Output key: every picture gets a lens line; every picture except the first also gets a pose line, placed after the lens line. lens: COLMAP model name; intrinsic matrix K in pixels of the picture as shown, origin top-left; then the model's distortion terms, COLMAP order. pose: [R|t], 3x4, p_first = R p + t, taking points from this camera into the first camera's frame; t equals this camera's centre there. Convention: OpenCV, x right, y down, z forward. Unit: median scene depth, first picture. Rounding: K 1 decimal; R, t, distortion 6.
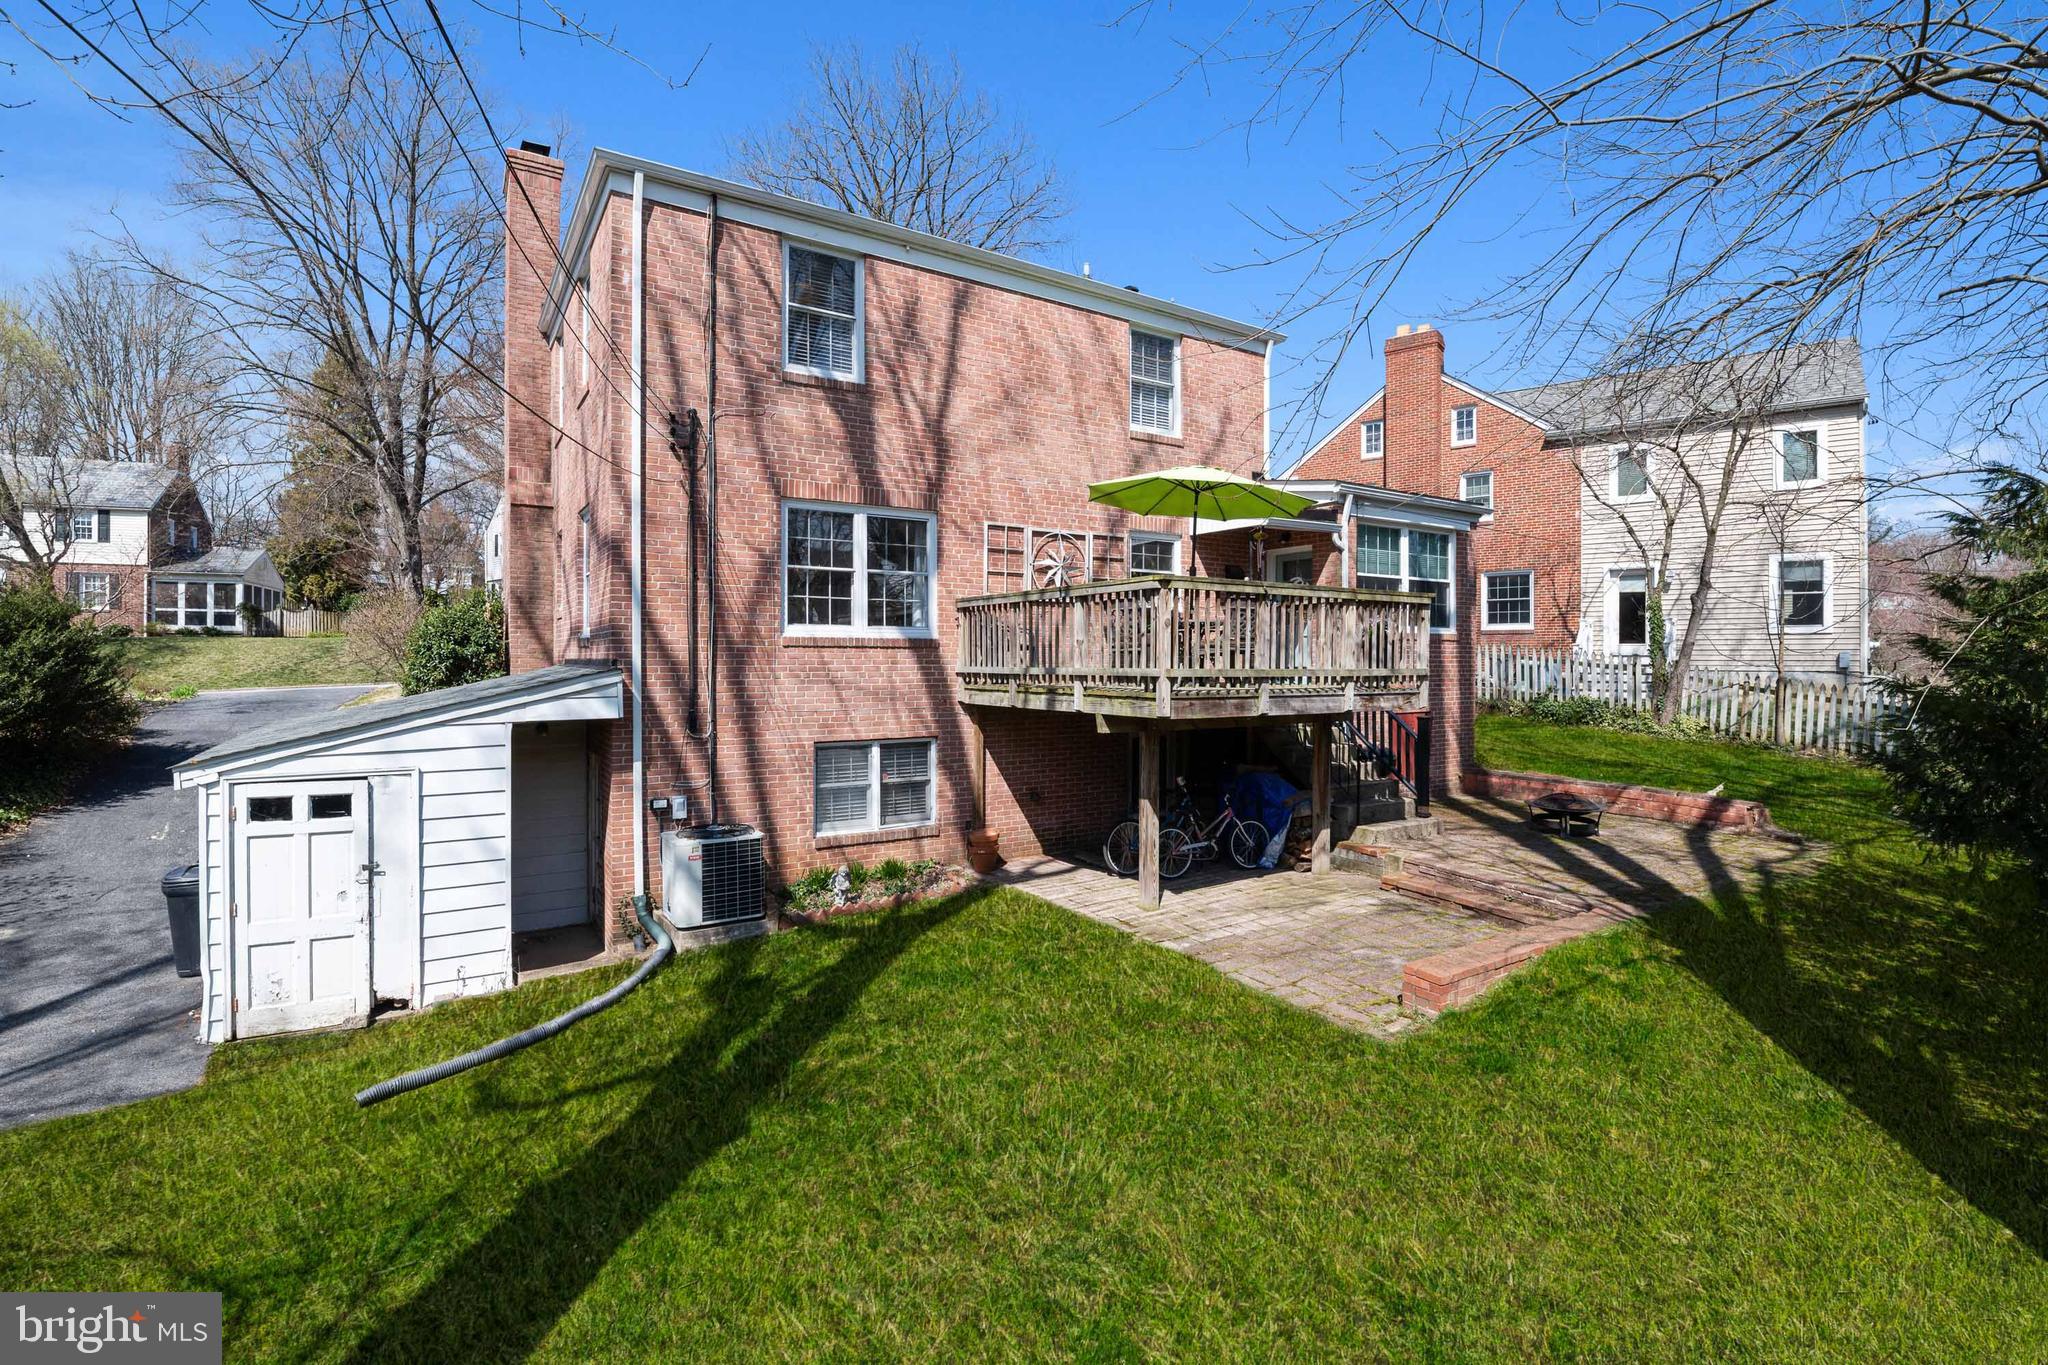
lens RADIAL K [[902.1, 0, 992.6], [0, 902.1, 669.0], [0, 0, 1]] dist [-0.021124, -0.001700]
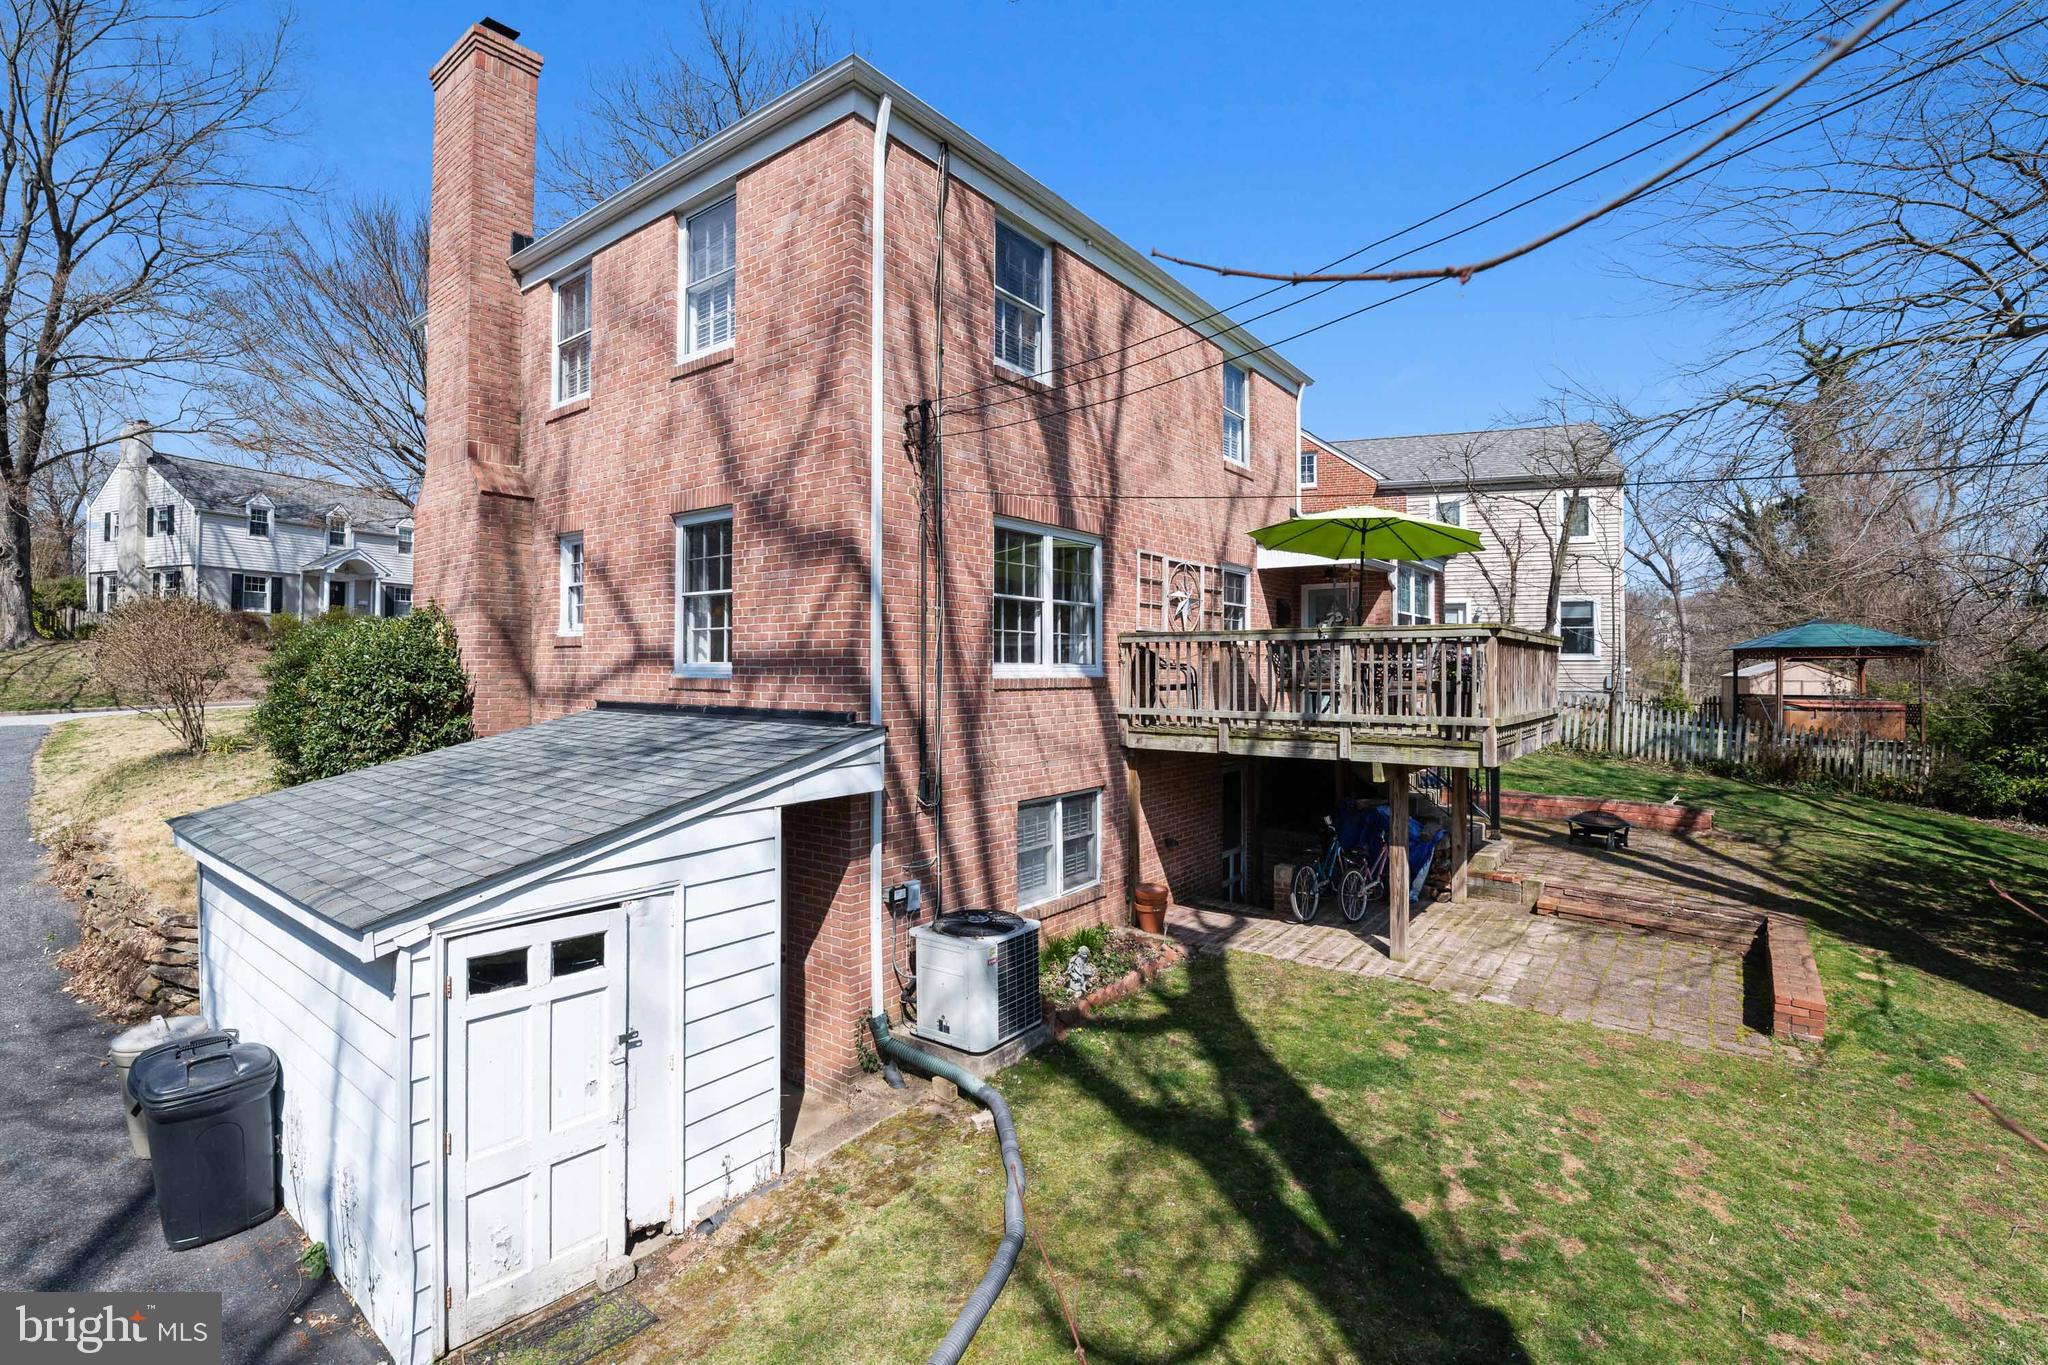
lens RADIAL K [[902.1, 0, 1024.5], [0, 902.1, 663.1], [0, 0, 1]] dist [-0.021124, -0.001700]
pose [[0.939565, 0.003627, 0.342351, -0.487218], [0.002246, 0.999857, -0.016757, -0.035644], [-0.342363, 0.016513, 0.939423, 0.195050]]
